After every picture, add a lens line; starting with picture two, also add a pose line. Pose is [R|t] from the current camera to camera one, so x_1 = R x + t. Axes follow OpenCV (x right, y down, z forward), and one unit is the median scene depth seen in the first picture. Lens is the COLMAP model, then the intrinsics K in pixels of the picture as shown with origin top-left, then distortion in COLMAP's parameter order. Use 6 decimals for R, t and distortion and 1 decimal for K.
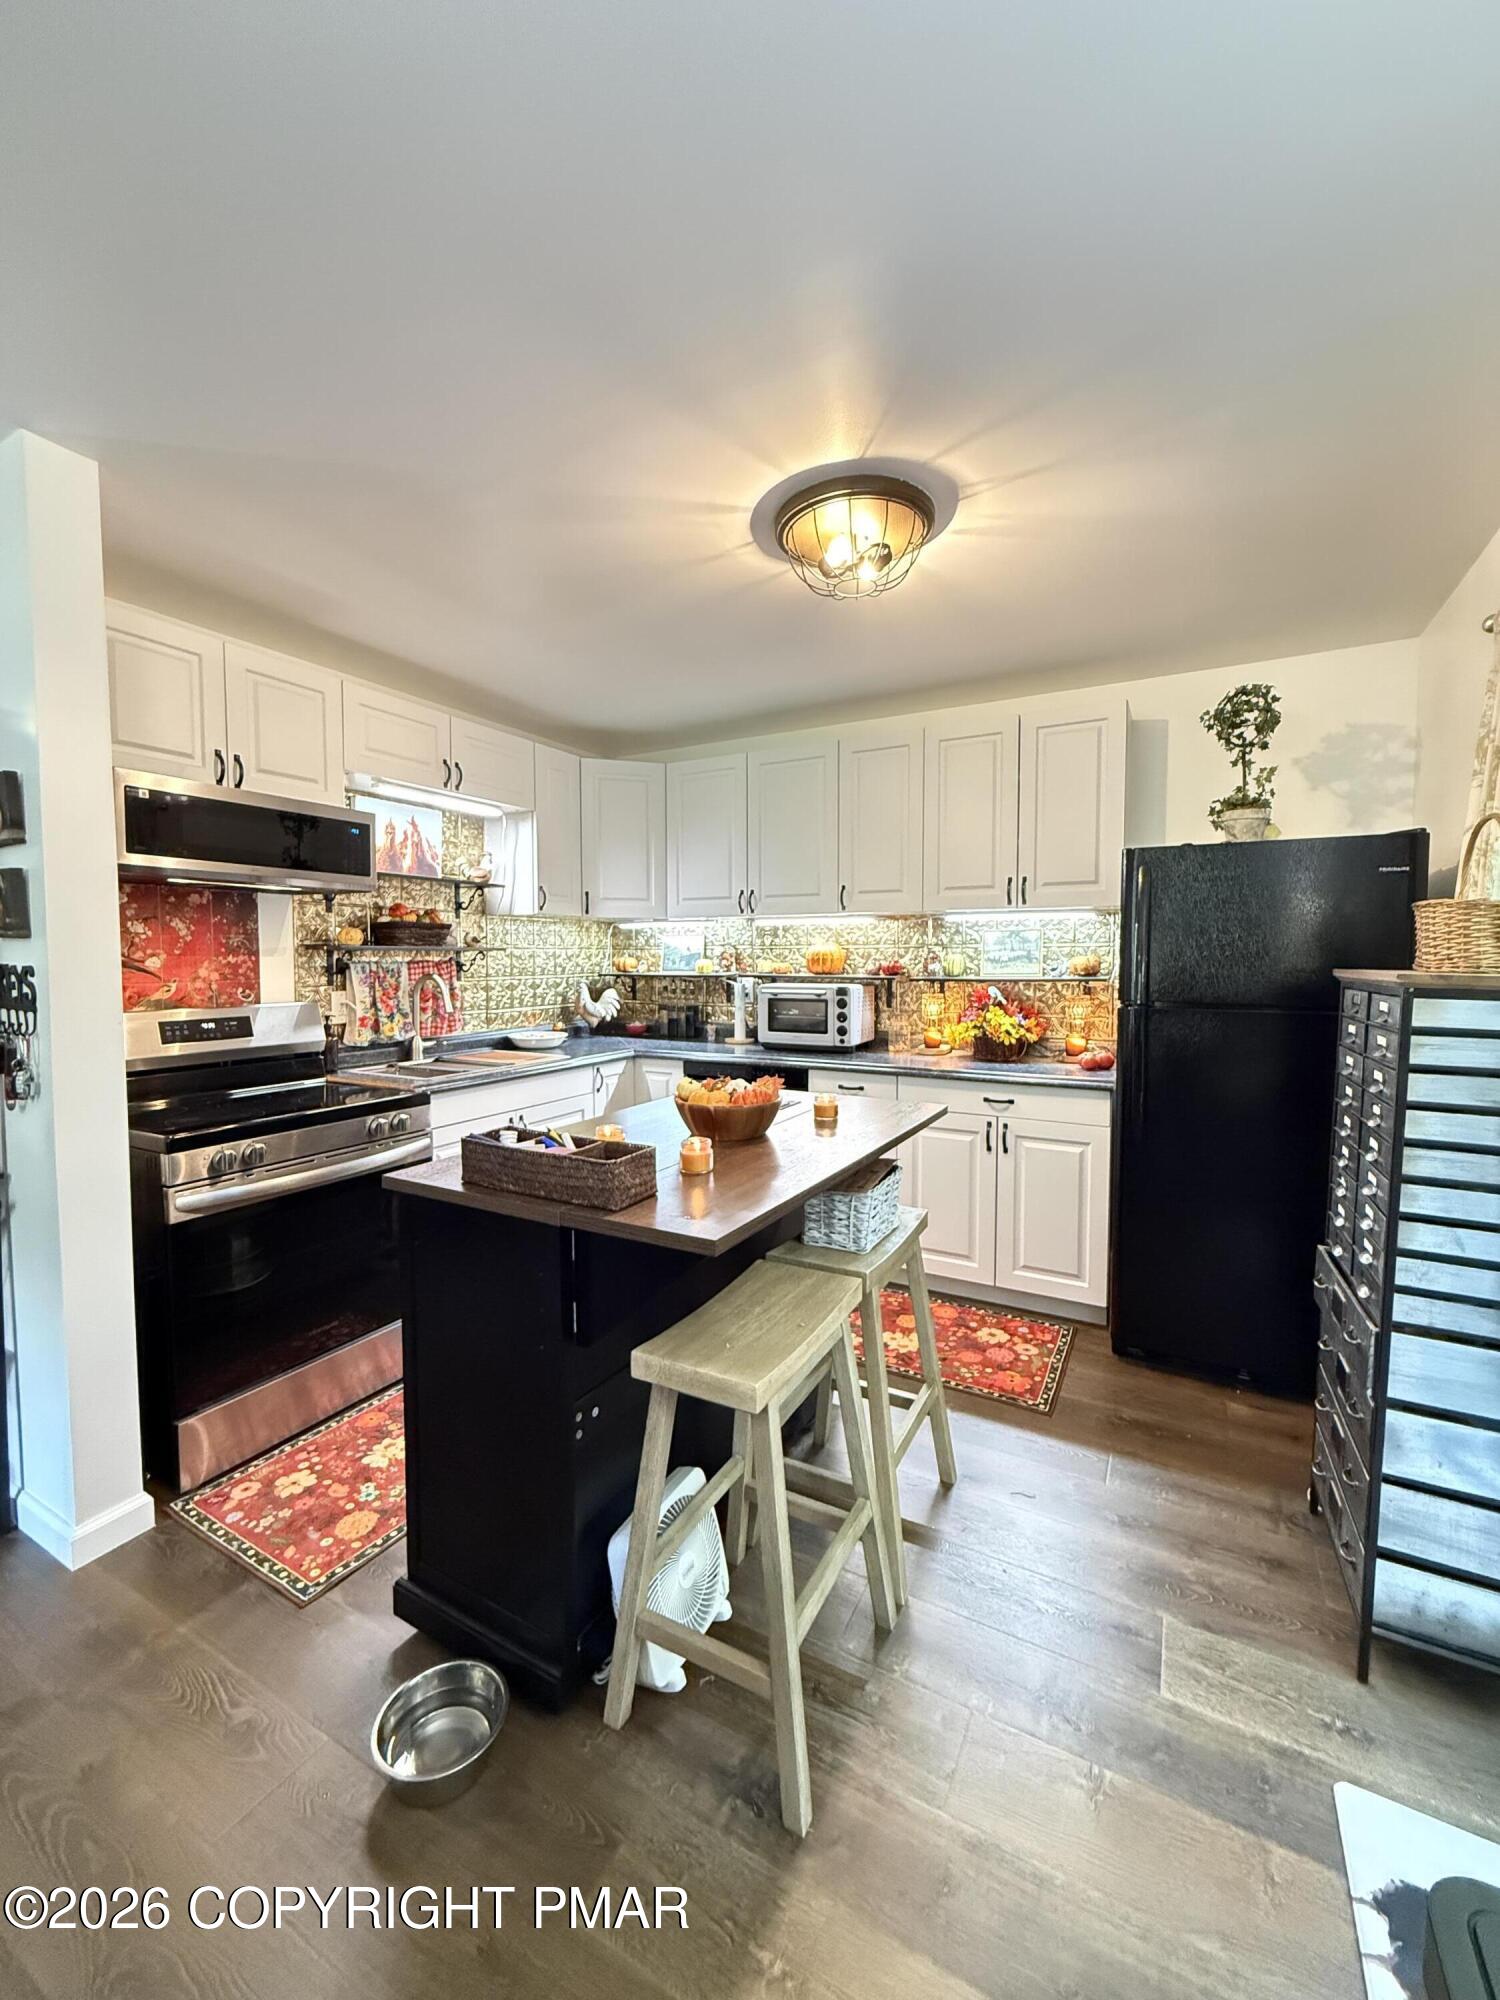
lens RADIAL K [[796.1, 0, 751.4], [0, 796.1, 991.9], [0, 0, 1]] dist [-0.000206, 0.000353]
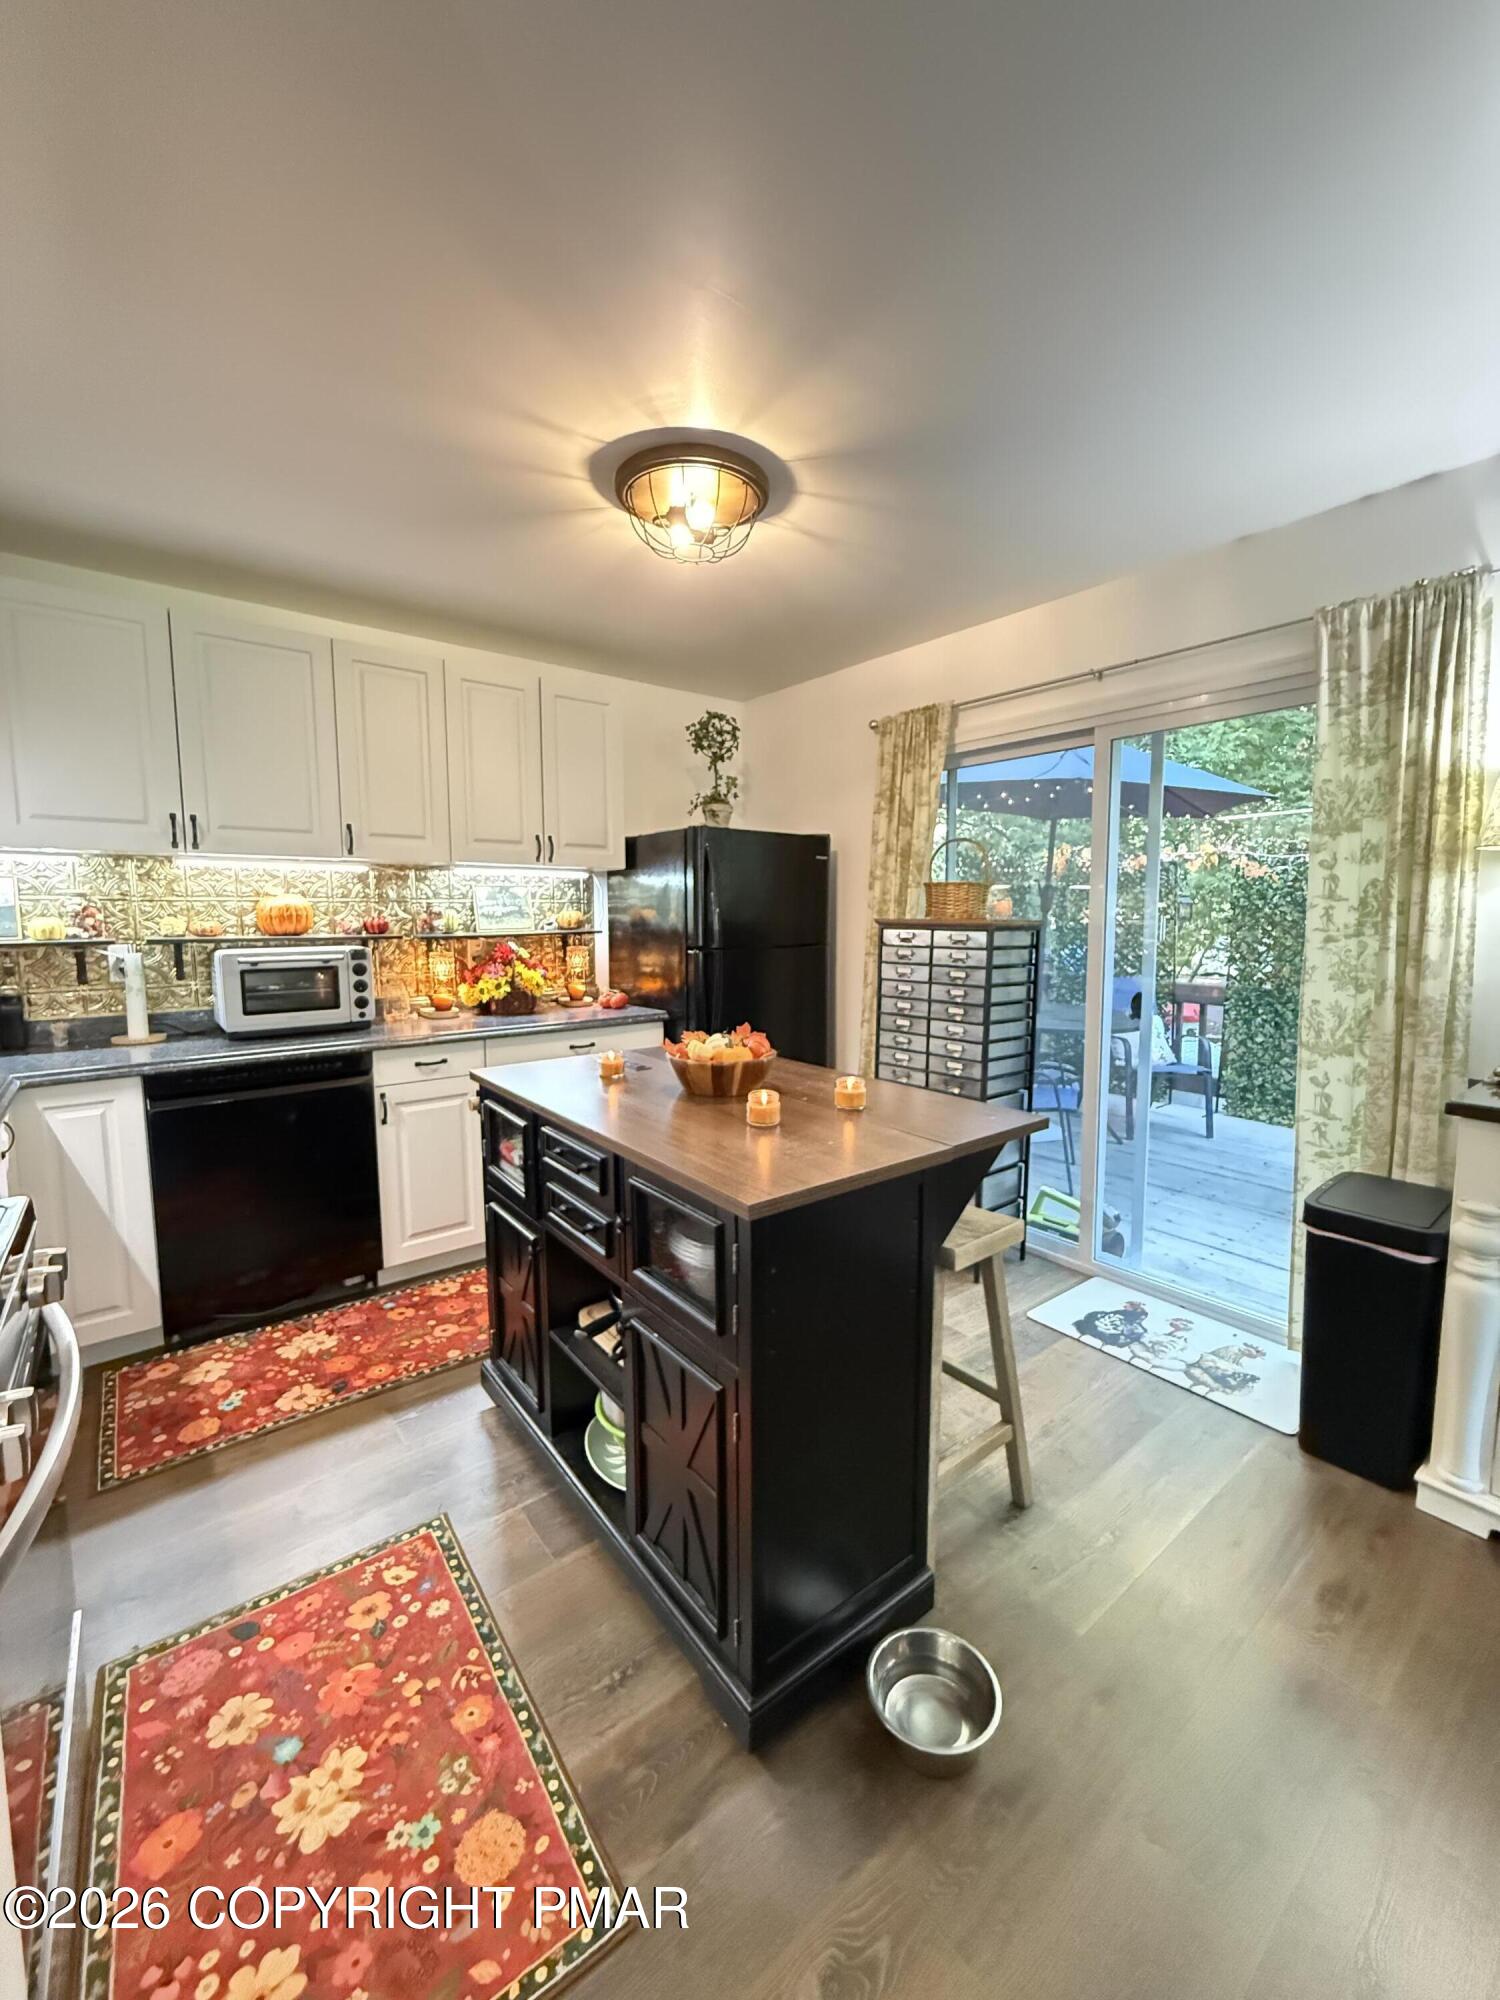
lens RADIAL K [[796.1, 0, 751.7], [0, 796.1, 992.5], [0, 0, 1]] dist [-0.000206, 0.000353]
pose [[0.388549, -0.092855, 0.916738, -0.619654], [0.044460, 0.995640, 0.082003, -0.014157], [-0.920355, 0.008896, 0.390983, 0.389287]]
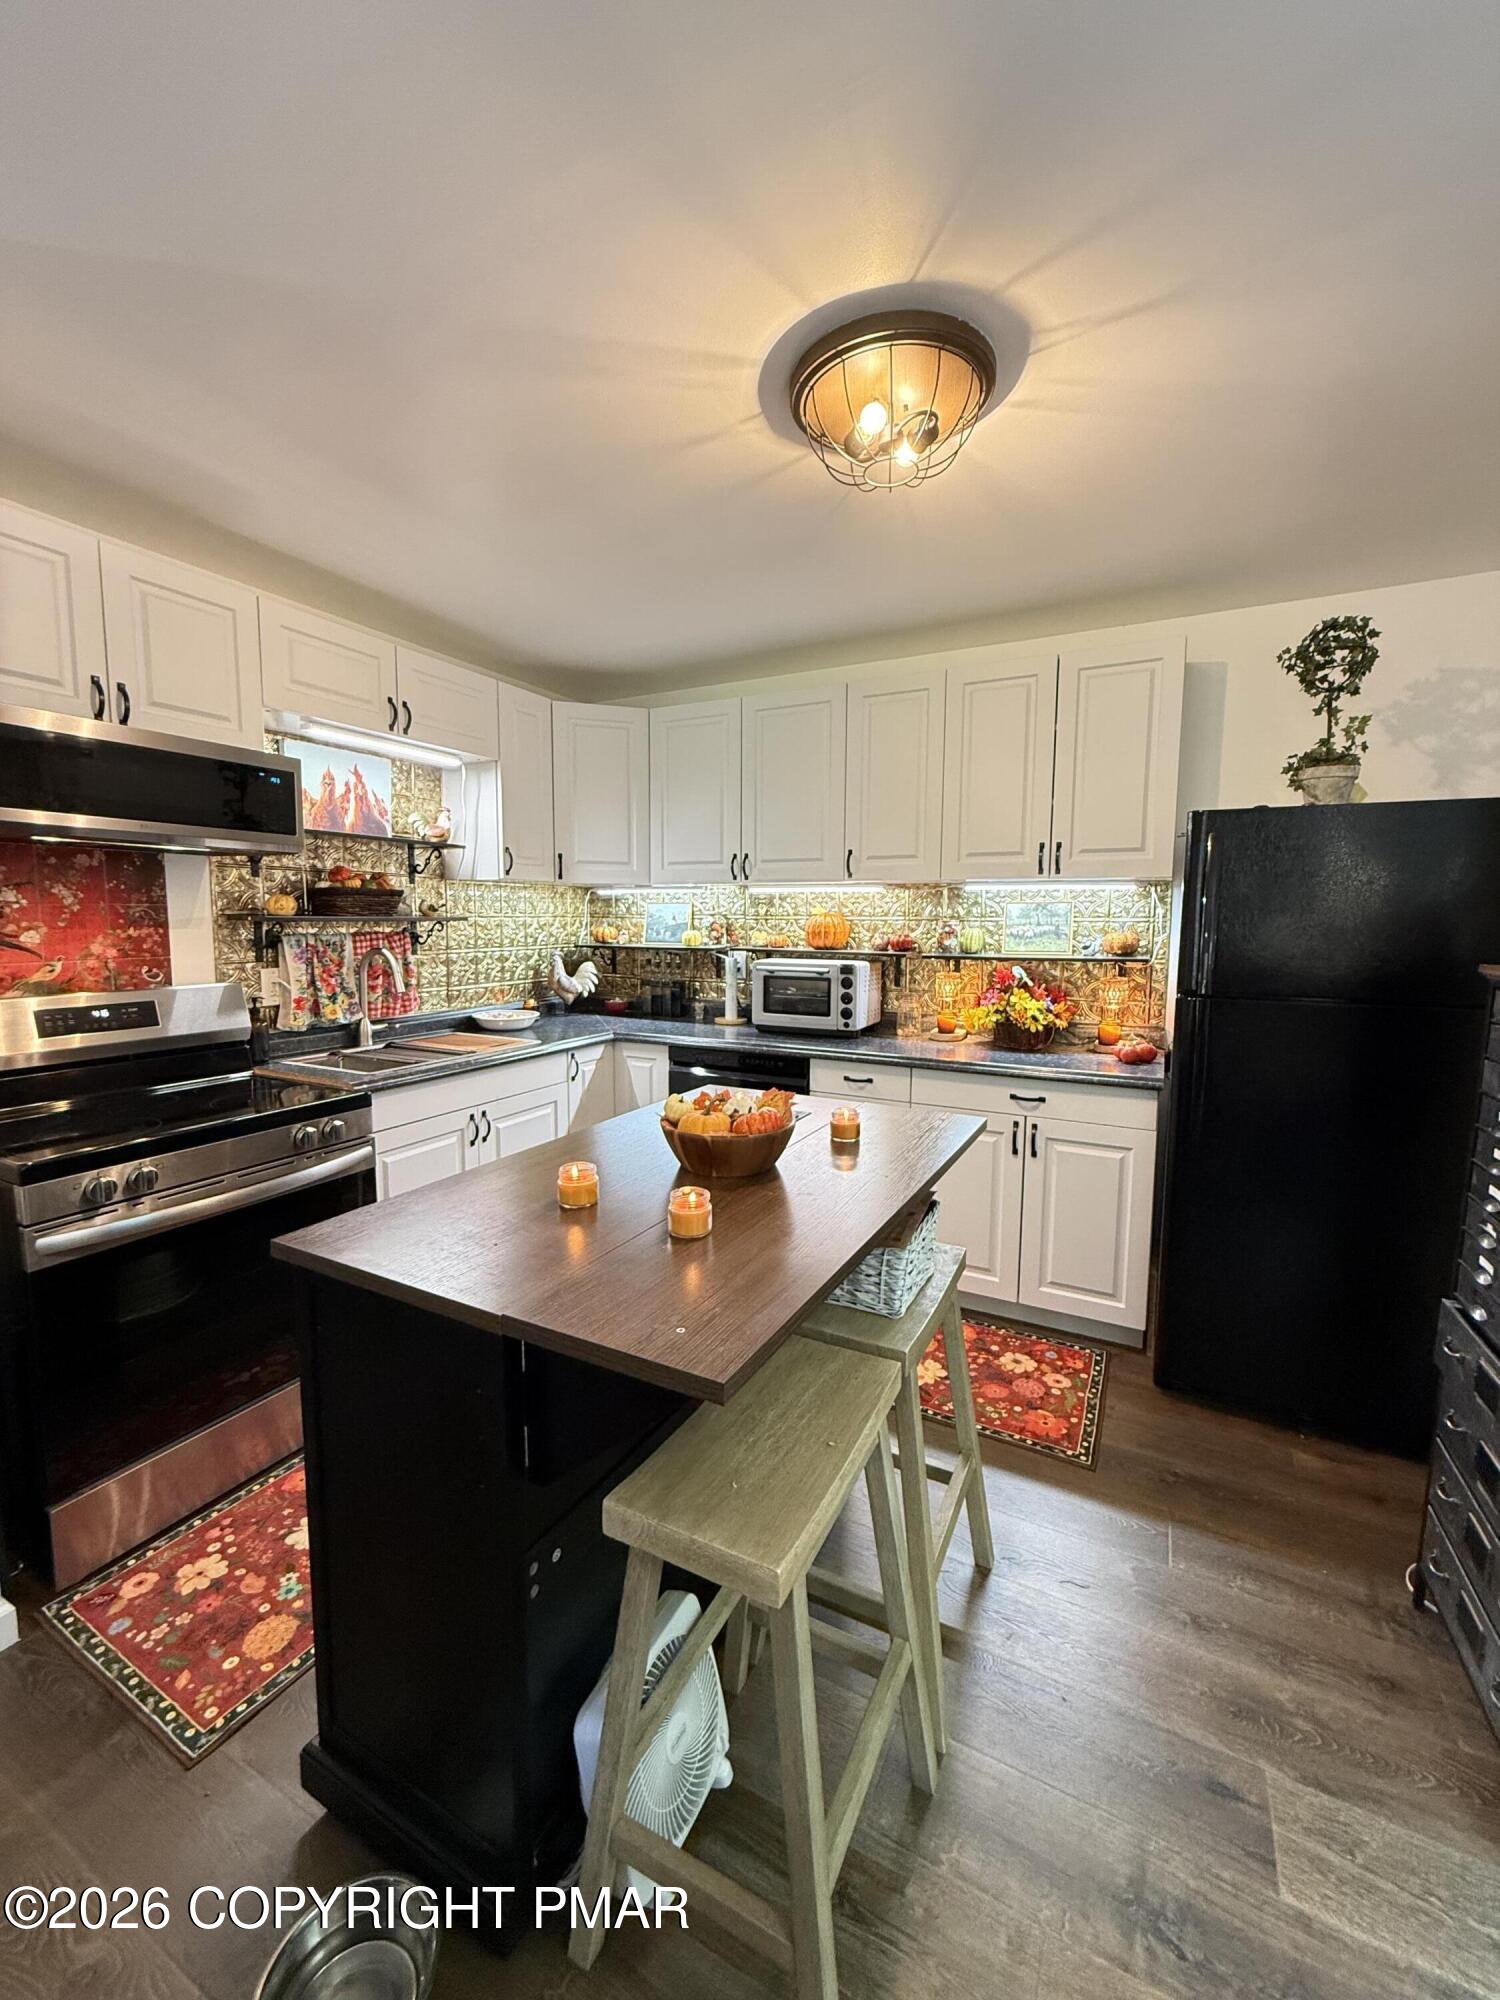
lens RADIAL K [[796.1, 0, 752.1], [0, 796.1, 992.8], [0, 0, 1]] dist [-0.000206, 0.000353]
pose [[0.999739, 0.005523, 0.022179, -0.015659], [-0.006633, 0.998712, 0.050308, -0.023840], [-0.021873, -0.050442, 0.998487, 0.139873]]
